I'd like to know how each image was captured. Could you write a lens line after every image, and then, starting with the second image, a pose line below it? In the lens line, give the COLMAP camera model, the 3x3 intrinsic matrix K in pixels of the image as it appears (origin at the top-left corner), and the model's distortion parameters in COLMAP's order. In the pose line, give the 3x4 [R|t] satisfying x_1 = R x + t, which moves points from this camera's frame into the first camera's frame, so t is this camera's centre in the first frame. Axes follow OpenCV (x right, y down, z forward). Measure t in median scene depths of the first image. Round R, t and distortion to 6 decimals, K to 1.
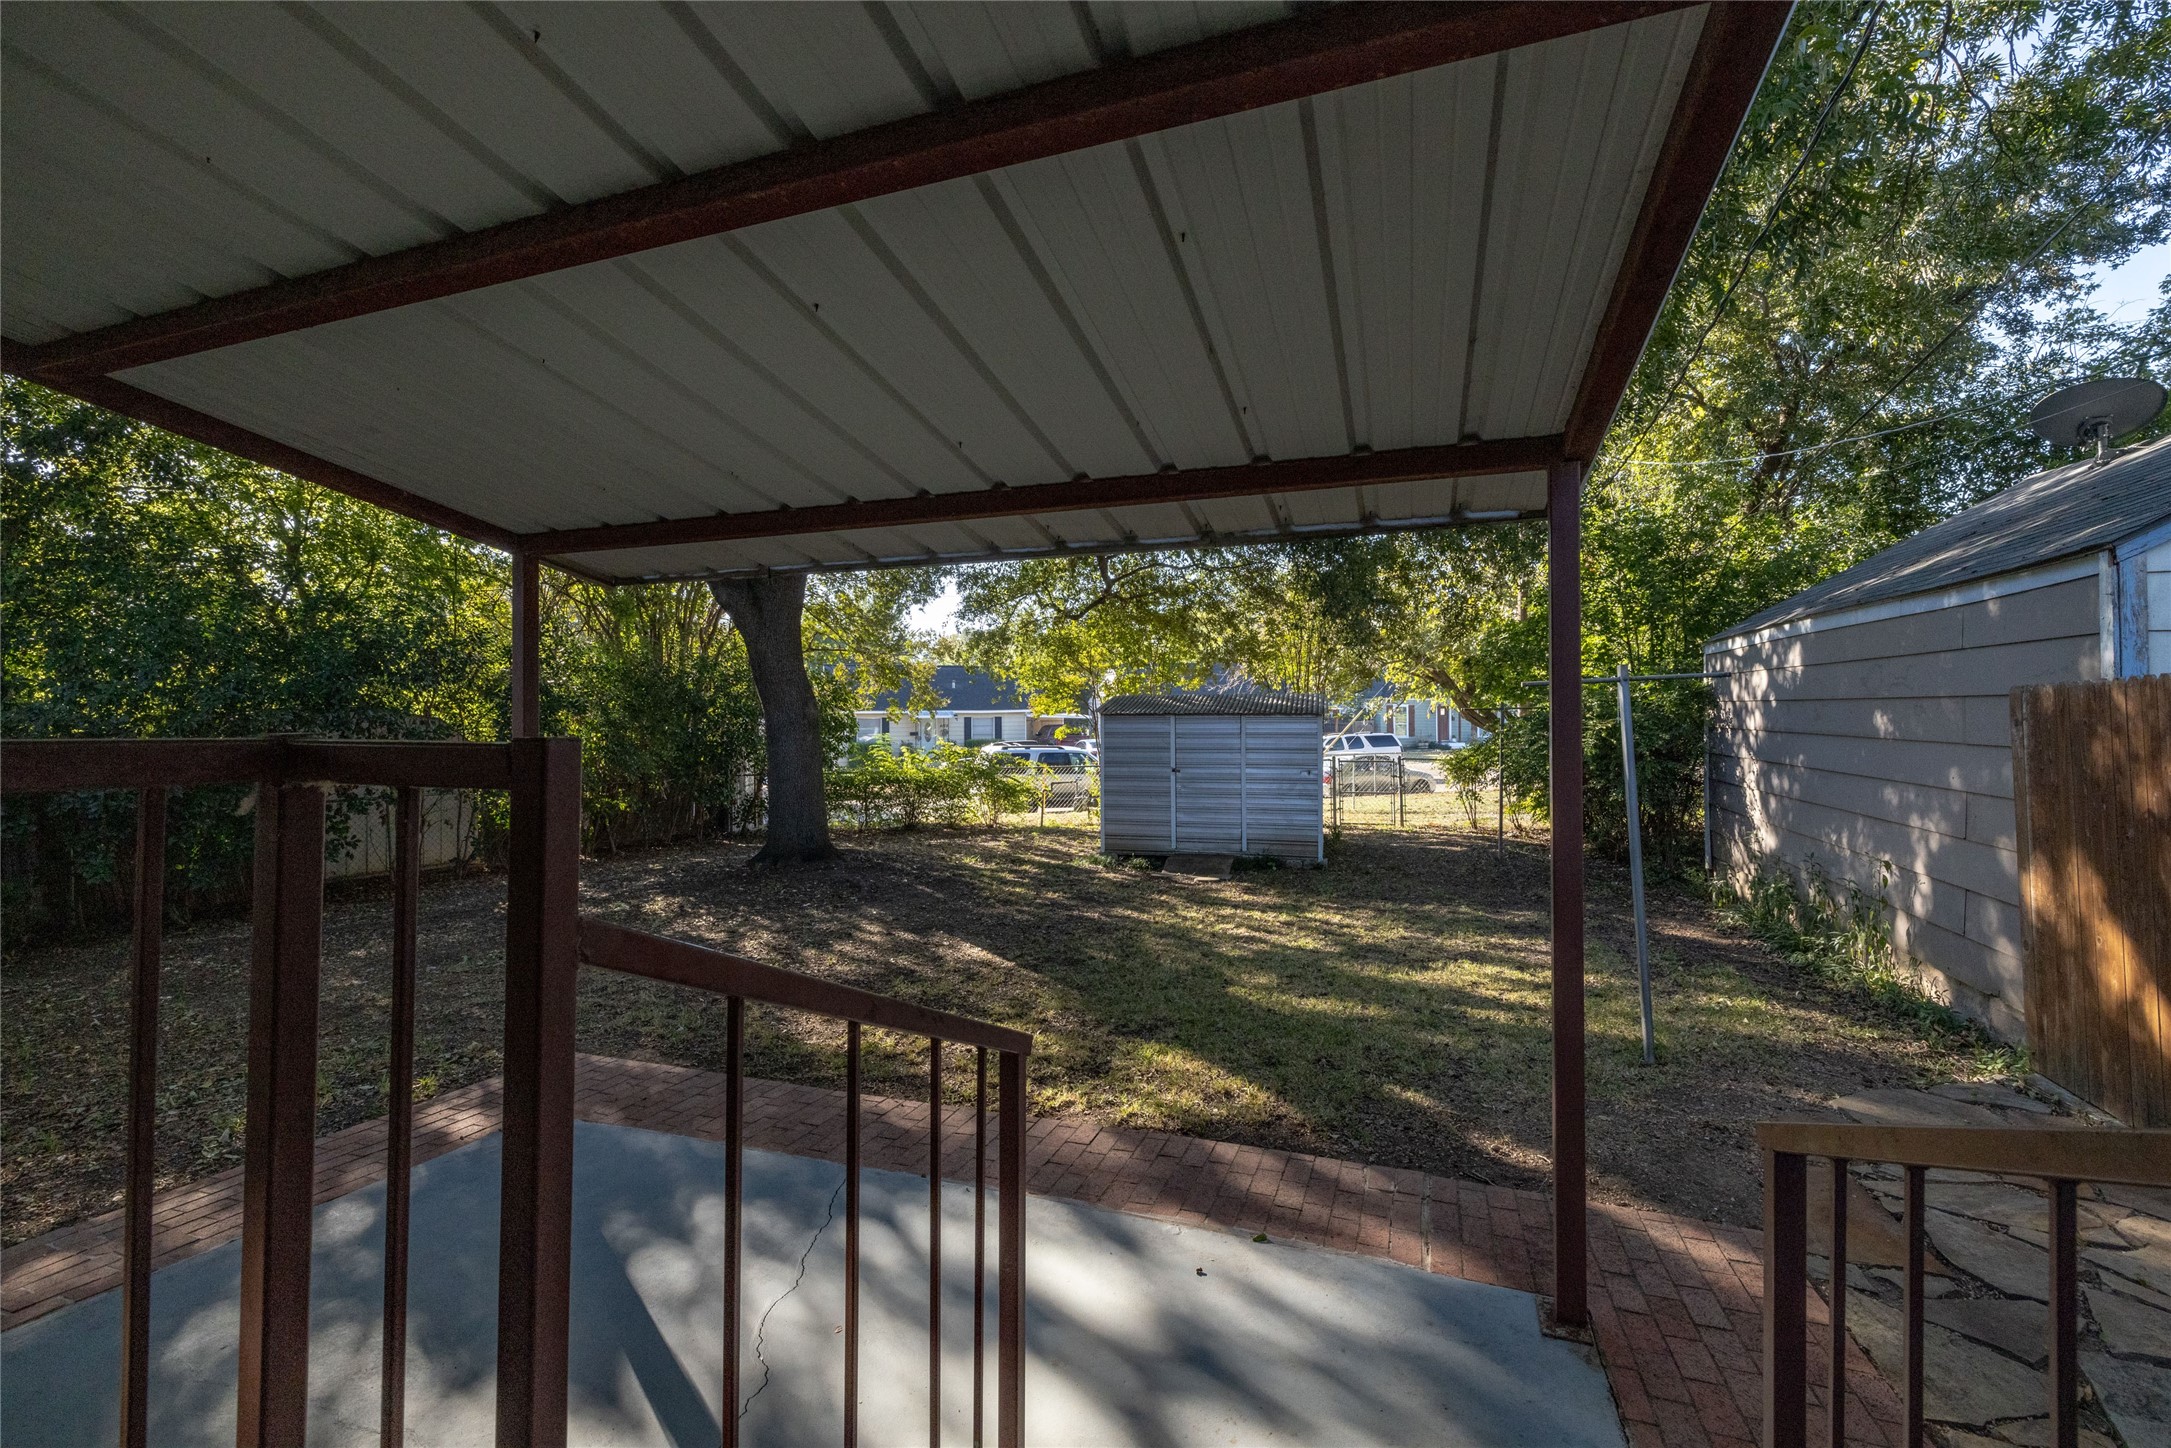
lens RADIAL K [[905.7, 0, 1076.7], [0, 905.7, 704.1], [0, 0, 1]] dist [-0.000591, 0.001180]
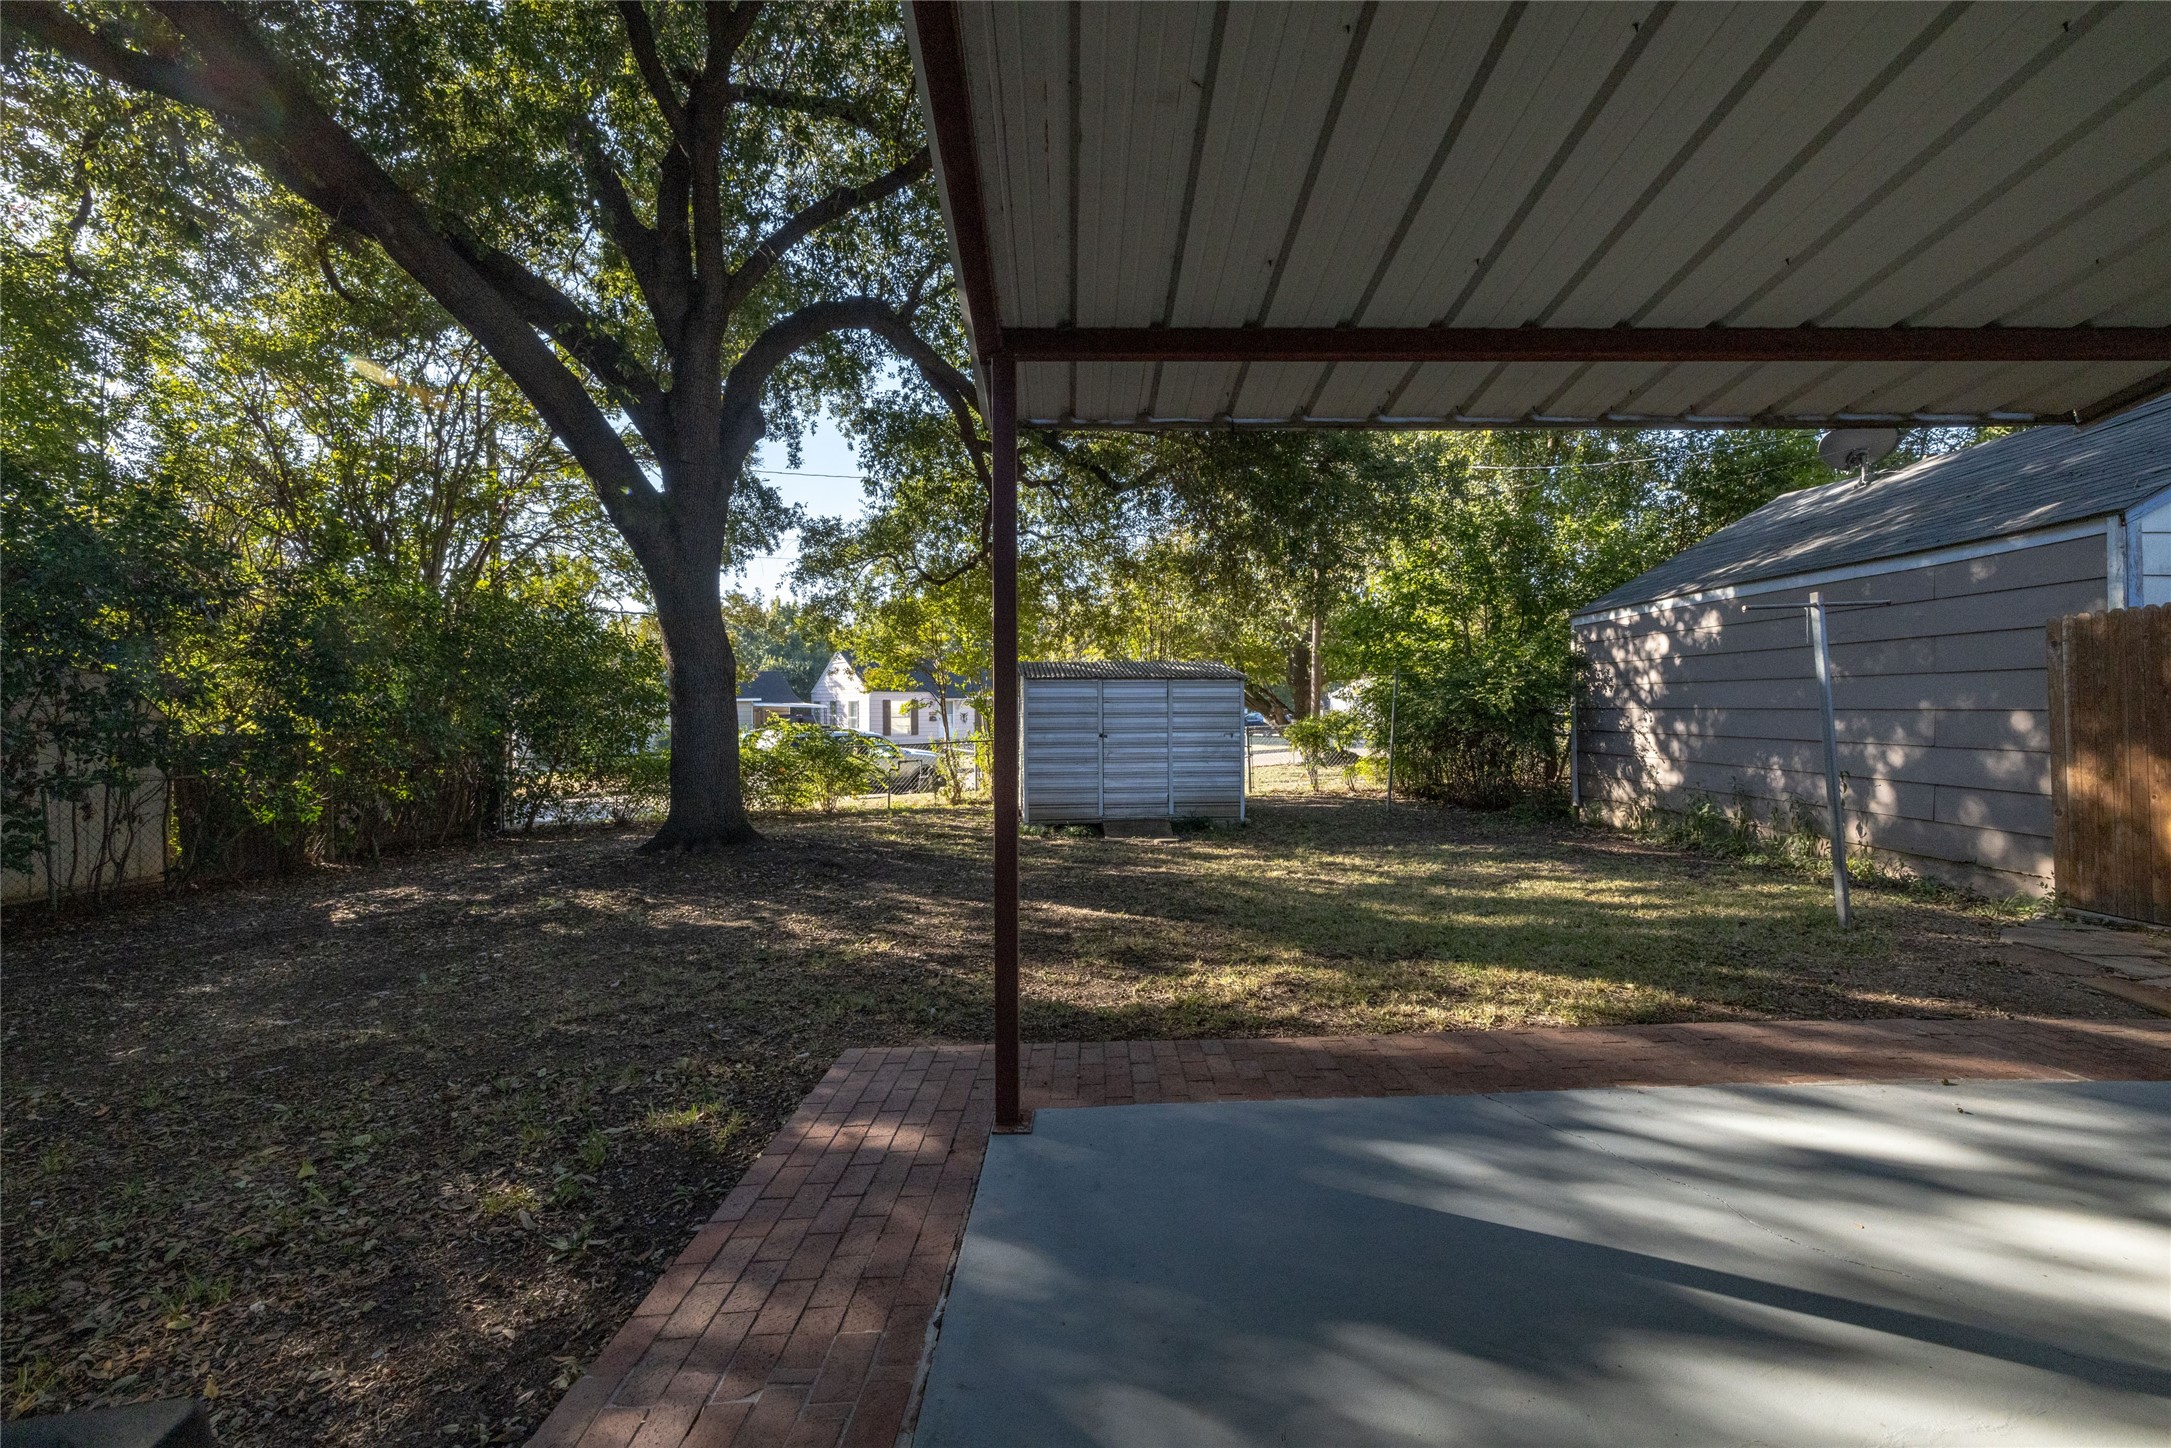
lens RADIAL K [[905.7, 0, 1069.7], [0, 905.7, 703.6], [0, 0, 1]] dist [-0.000591, 0.001180]
pose [[0.939489, 0.010814, 0.342407, -0.264097], [-0.009570, 0.999940, -0.005324, 0.044724], [-0.342444, 0.001725, 0.939537, 0.090904]]
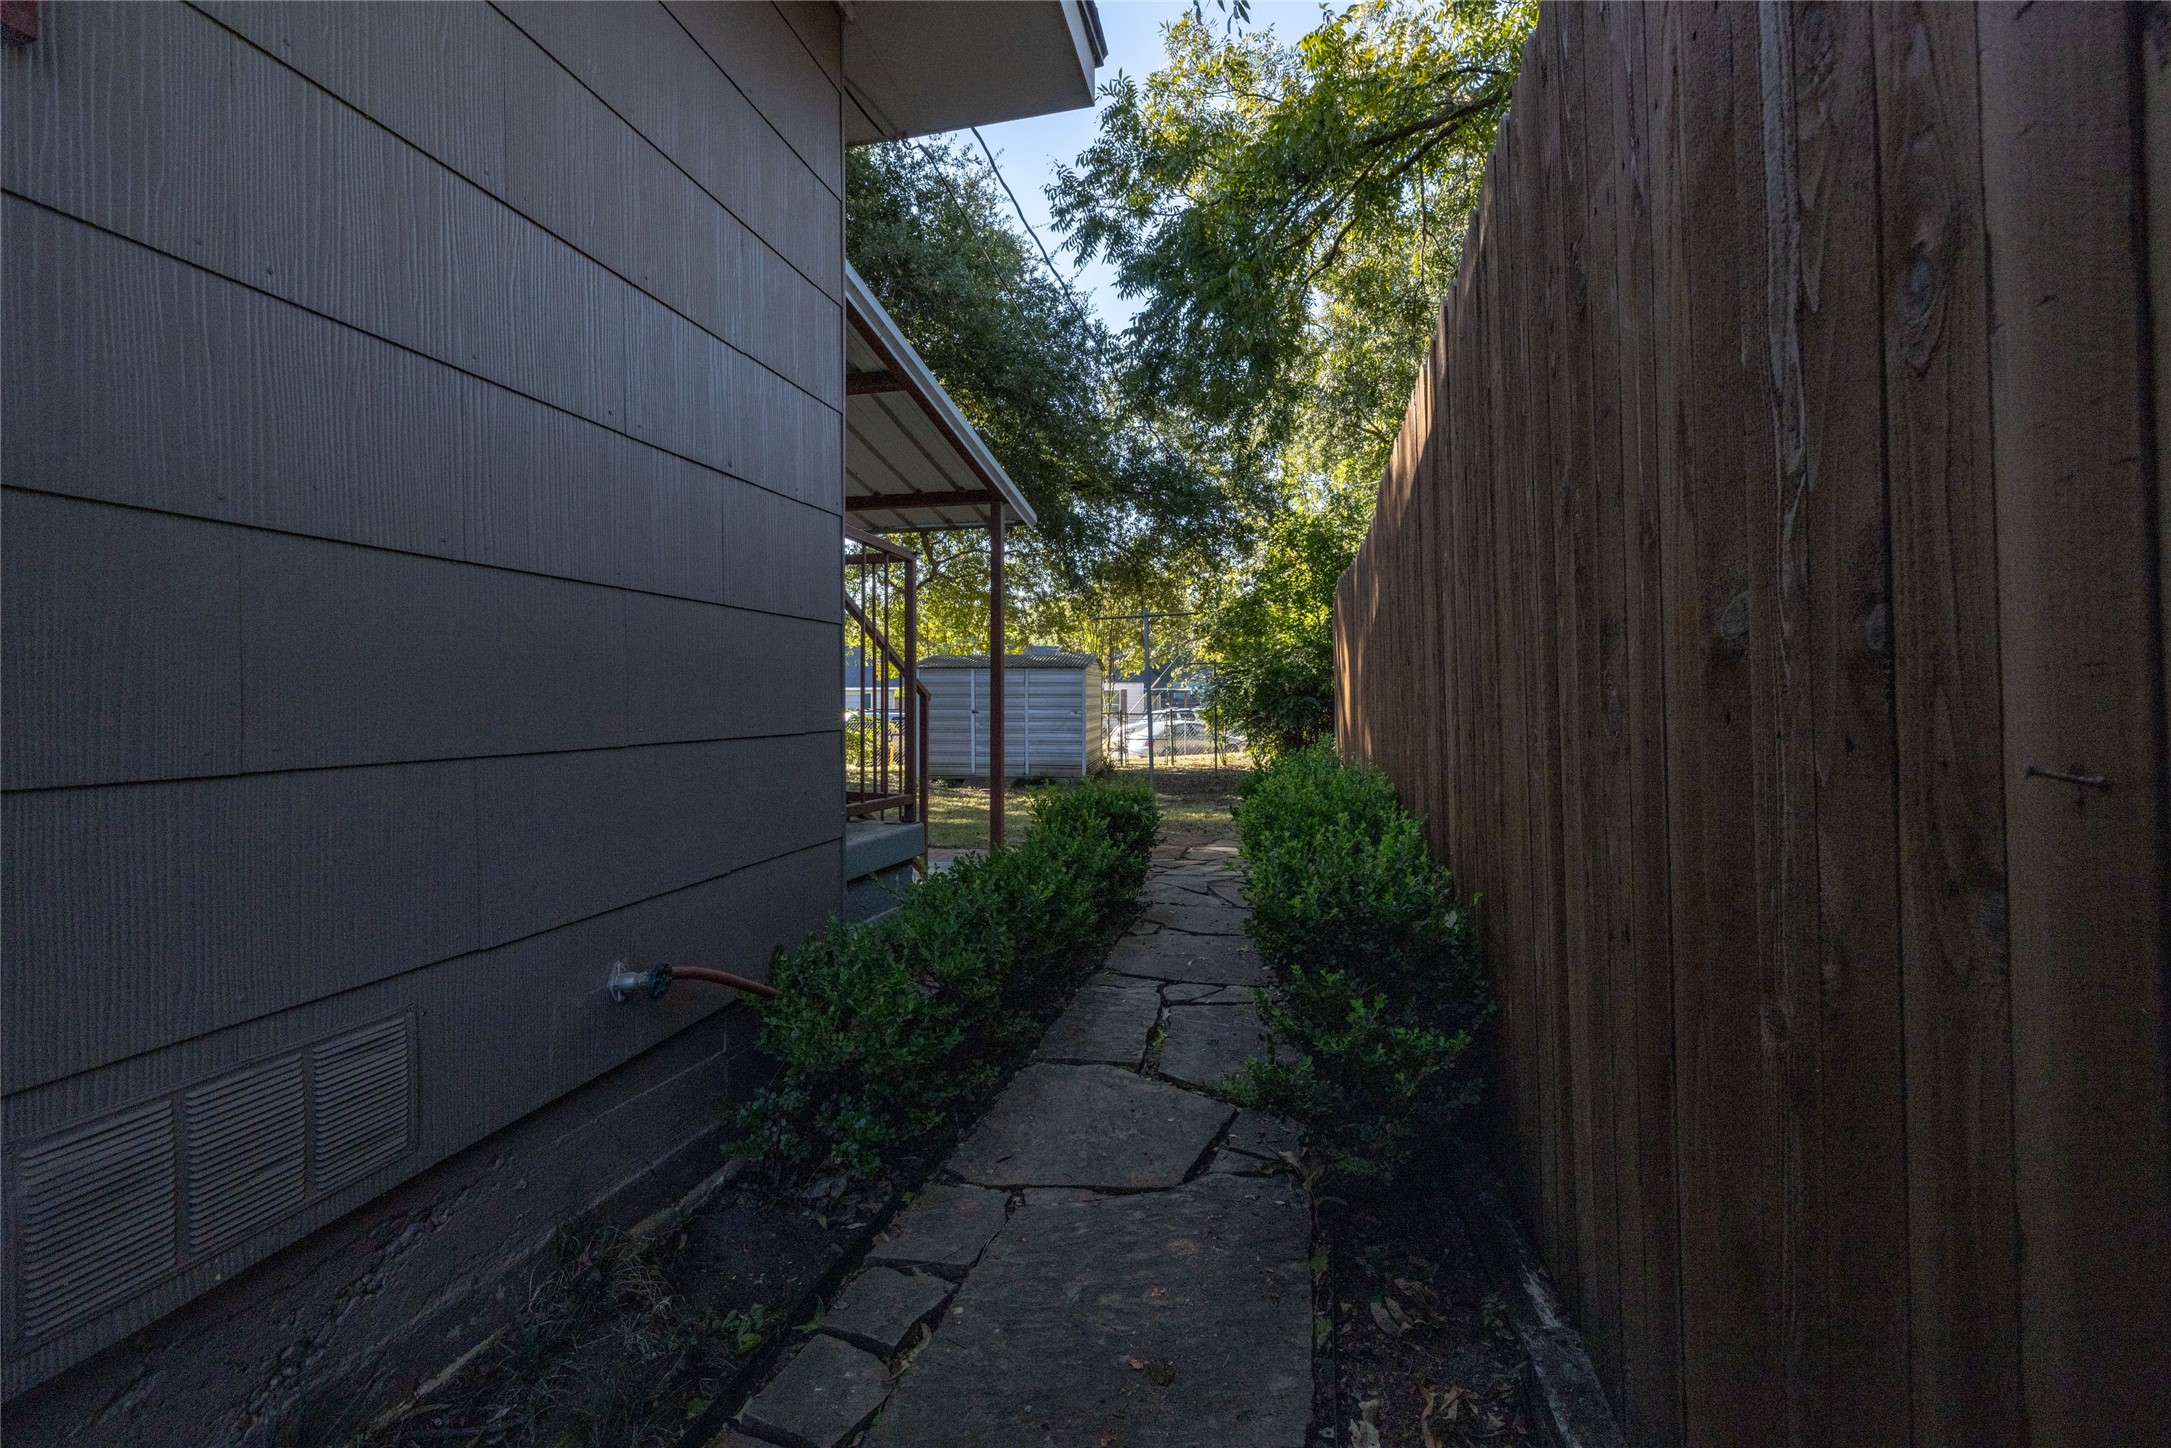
lens RADIAL K [[905.7, 0, 1087.1], [0, 905.7, 709.9], [0, 0, 1]] dist [-0.000591, 0.001180]
pose [[0.991822, 0.002714, 0.127599, 0.104296], [-0.005041, 0.999827, 0.017923, 0.047090], [-0.127529, -0.018420, 0.991664, -0.285260]]
